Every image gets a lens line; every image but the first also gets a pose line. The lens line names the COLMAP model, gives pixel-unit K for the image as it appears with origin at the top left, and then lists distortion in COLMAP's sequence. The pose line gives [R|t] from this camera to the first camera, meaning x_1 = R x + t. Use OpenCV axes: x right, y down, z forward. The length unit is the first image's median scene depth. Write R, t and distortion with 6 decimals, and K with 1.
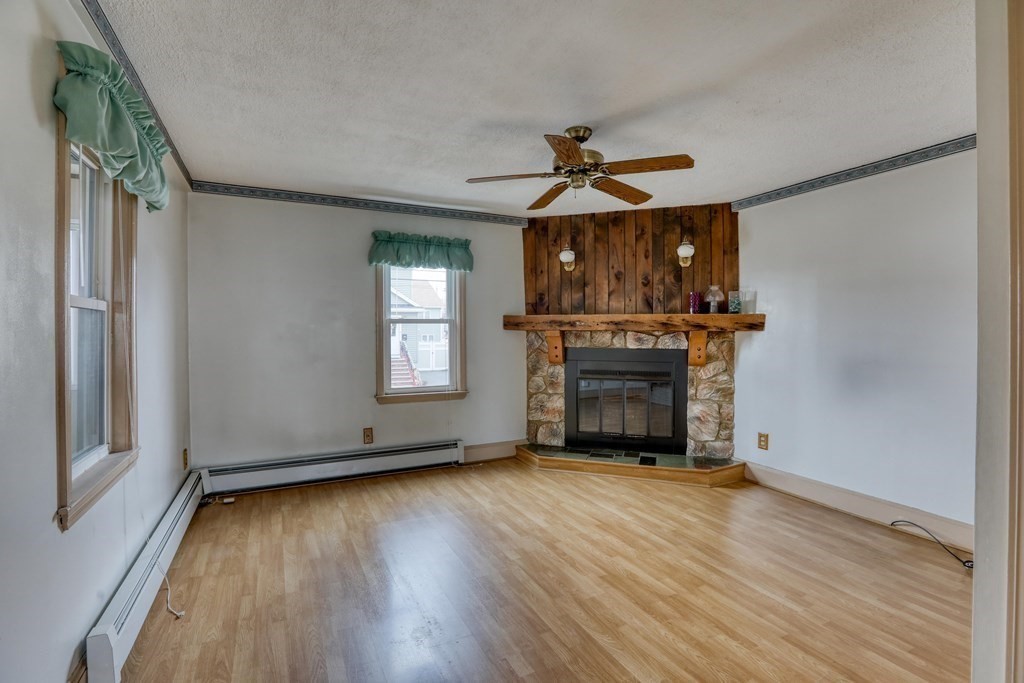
lens RADIAL K [[474.0, 0, 509.7], [0, 474.0, 343.4], [0, 0, 1]] dist [-0.032410, 0.003656]
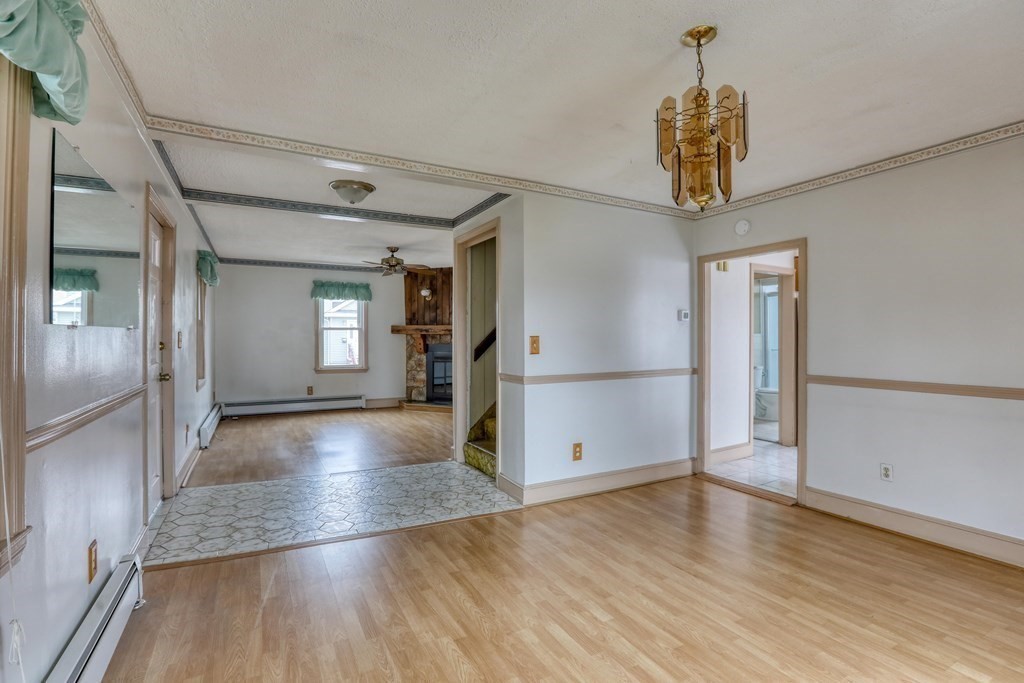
lens RADIAL K [[474.0, 0, 508.7], [0, 474.0, 340.1], [0, 0, 1]] dist [-0.032410, 0.003656]
pose [[0.999621, 0.004897, 0.027105, 0.383185], [-0.004505, 0.999885, -0.014509, 0.019003], [-0.027172, 0.014382, 0.999527, -0.778487]]
